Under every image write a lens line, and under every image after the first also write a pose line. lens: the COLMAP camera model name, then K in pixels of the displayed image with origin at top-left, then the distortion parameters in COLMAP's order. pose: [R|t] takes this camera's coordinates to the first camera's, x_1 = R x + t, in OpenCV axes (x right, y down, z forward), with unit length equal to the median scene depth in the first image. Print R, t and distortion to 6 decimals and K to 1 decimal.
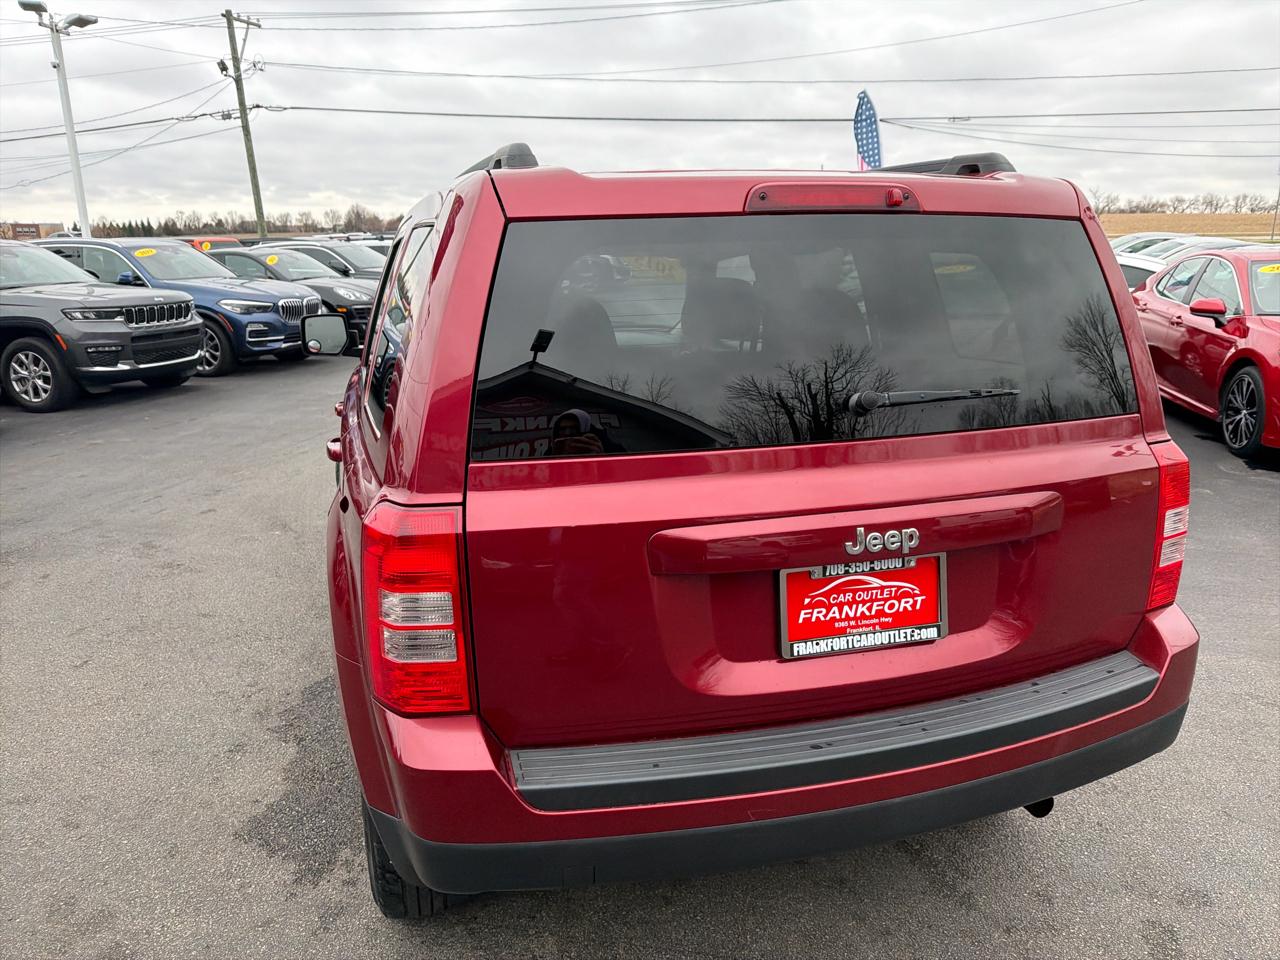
lens RADIAL K [[904.7, 0, 643.4], [0, 904.7, 486.1], [0, 0, 1]] dist [0.017571, -0.023893]
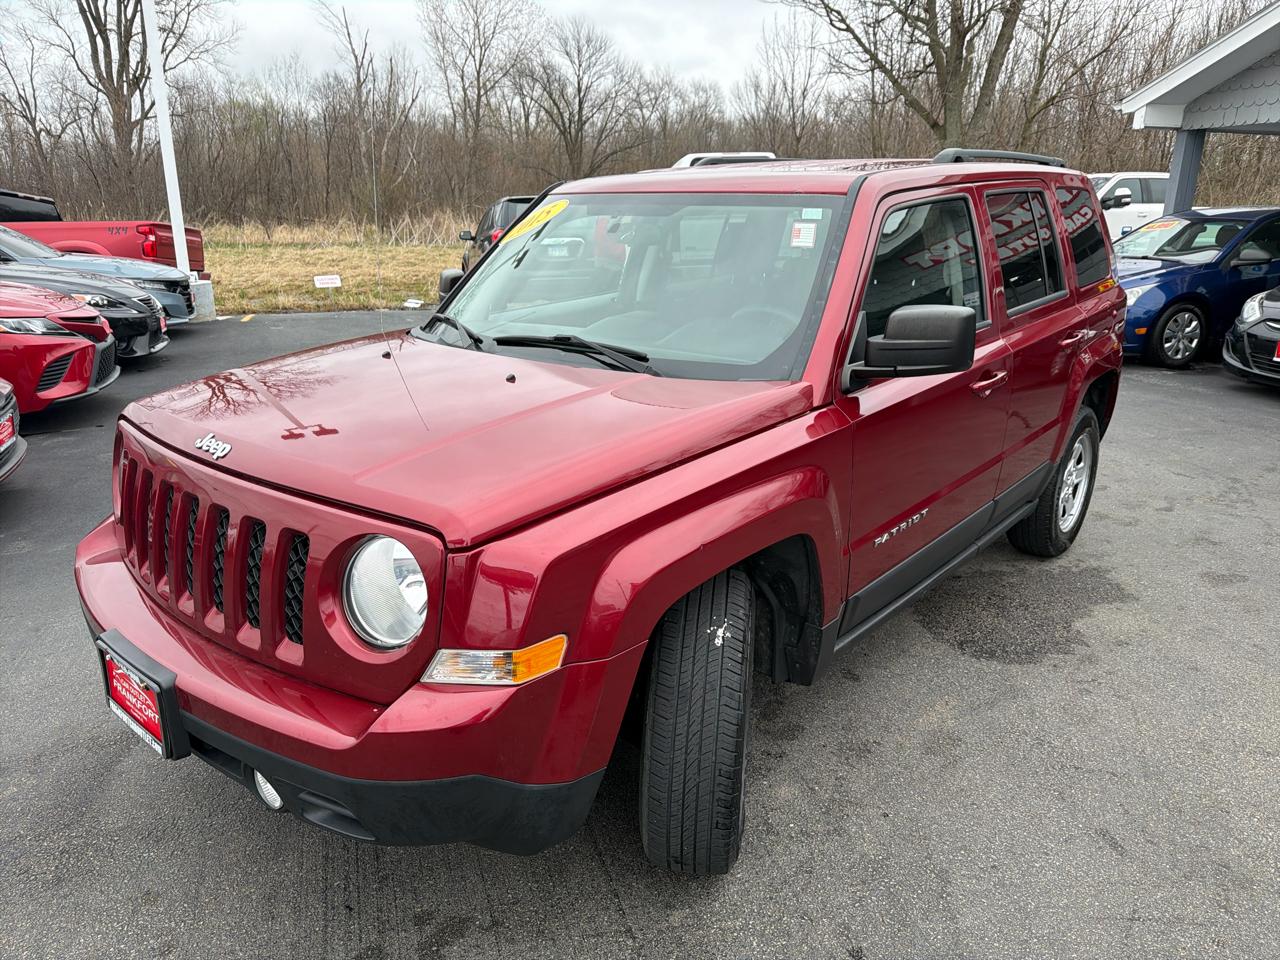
lens RADIAL K [[904.7, 0, 645.1], [0, 904.7, 485.7], [0, 0, 1]] dist [0.017571, -0.023893]
pose [[-0.545004, -0.243499, 0.802296, -1.802193], [0.216835, 0.883410, 0.415415, -0.890790], [-0.809909, 0.400368, -0.428663, 3.452743]]
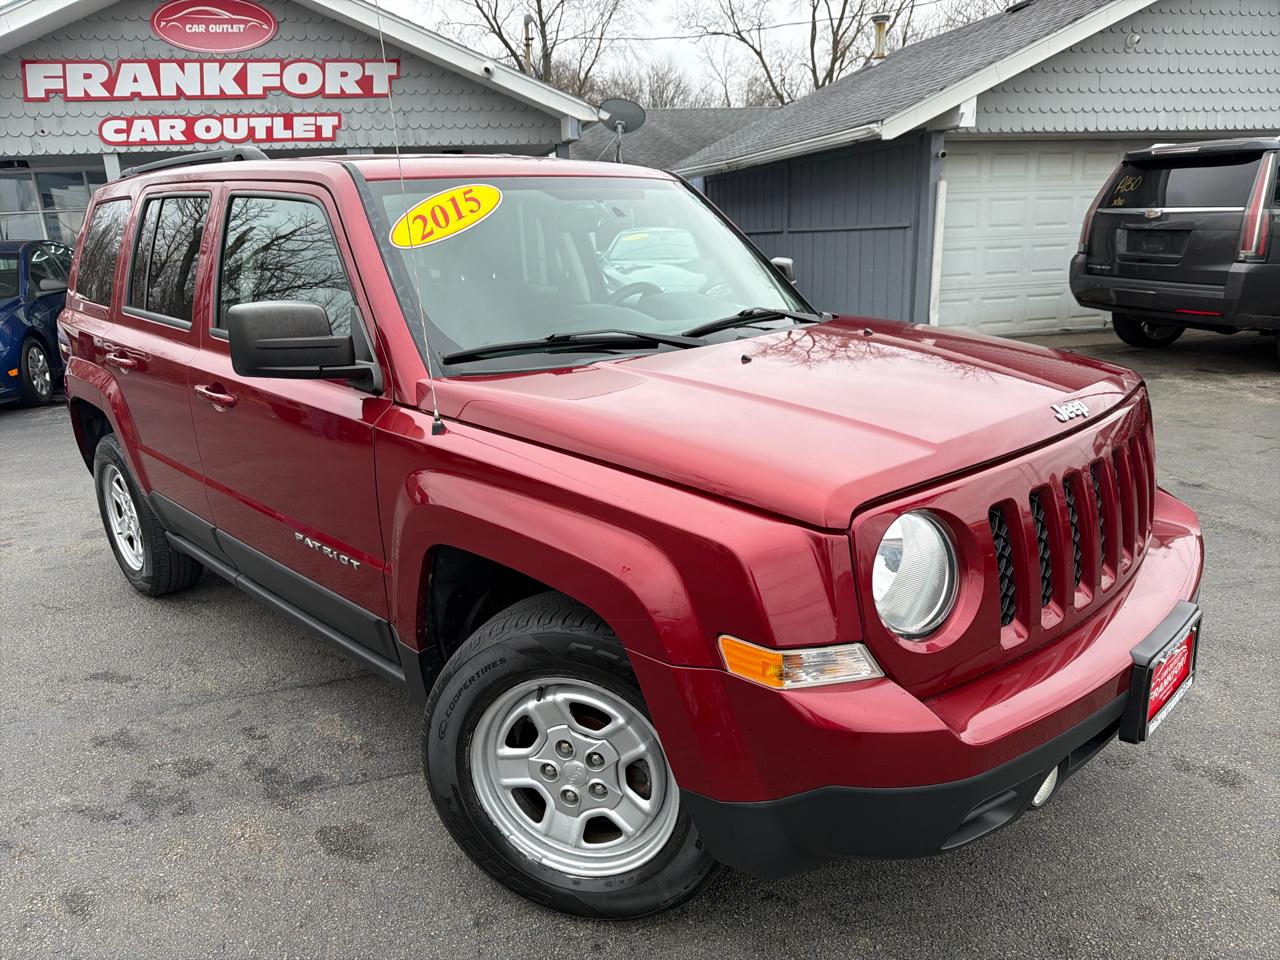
lens RADIAL K [[904.7, 0, 628.2], [0, 904.7, 488.5], [0, 0, 1]] dist [0.017571, -0.023893]
pose [[-0.879396, 0.176229, -0.442274, 0.496188], [-0.075116, 0.865974, 0.494415, -0.994005], [0.470128, 0.468008, -0.748296, 4.012569]]
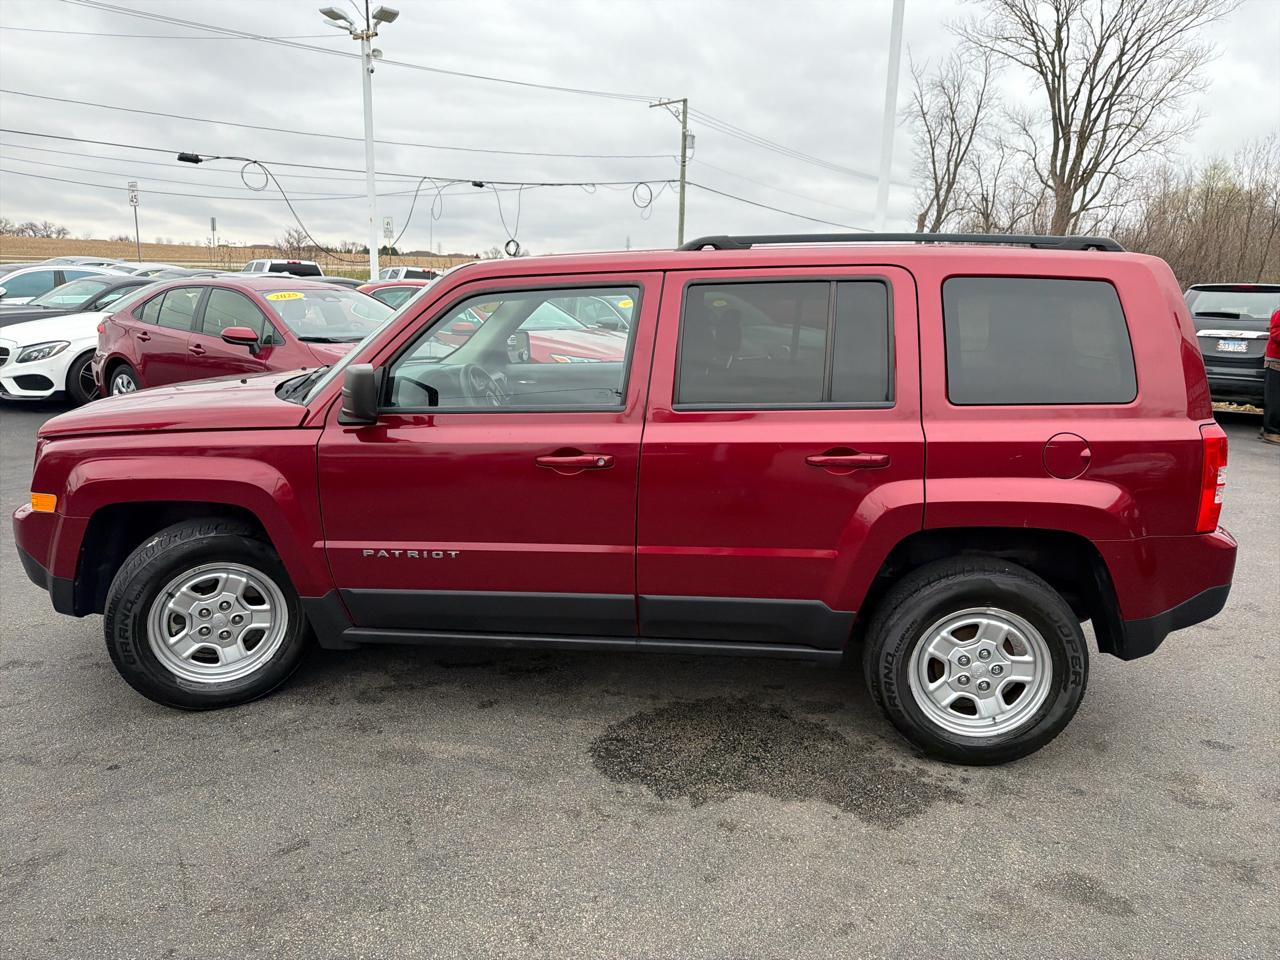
lens RADIAL K [[904.7, 0, 644.4], [0, 904.7, 473.4], [0, 0, 1]] dist [0.017571, -0.023893]
pose [[0.376054, -0.181192, 0.908709, -2.276372], [0.214405, 0.971095, 0.104903, -0.311483], [-0.901451, 0.155383, 0.404033, 1.185807]]
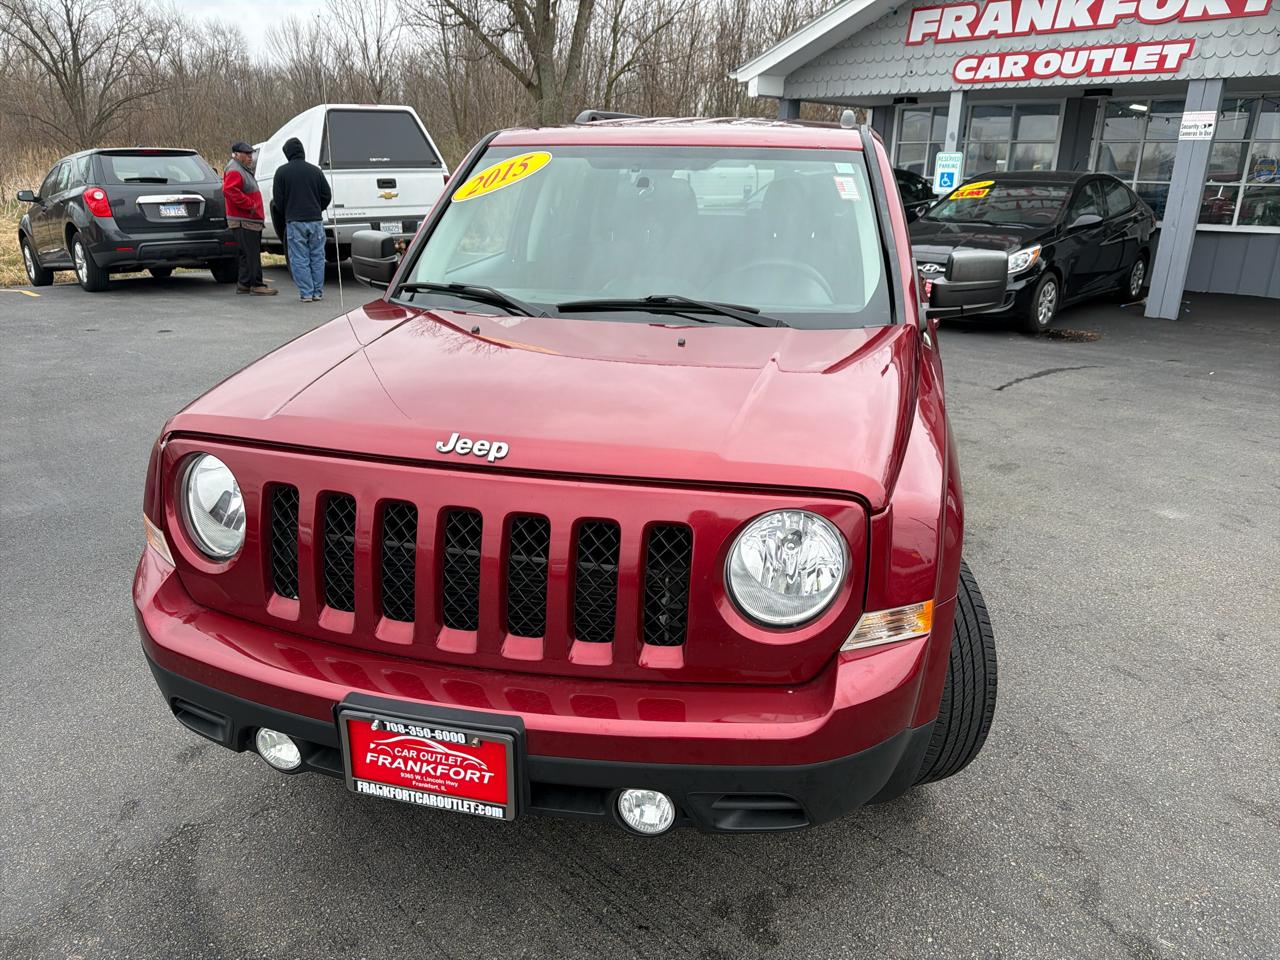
lens RADIAL K [[904.7, 0, 646.3], [0, 904.7, 485.2], [0, 0, 1]] dist [0.017571, -0.023893]
pose [[-0.865424, -0.168125, 0.471991, -1.156972], [0.124914, 0.839879, 0.528205, -1.030836], [-0.485219, 0.516079, -0.705850, 4.015859]]
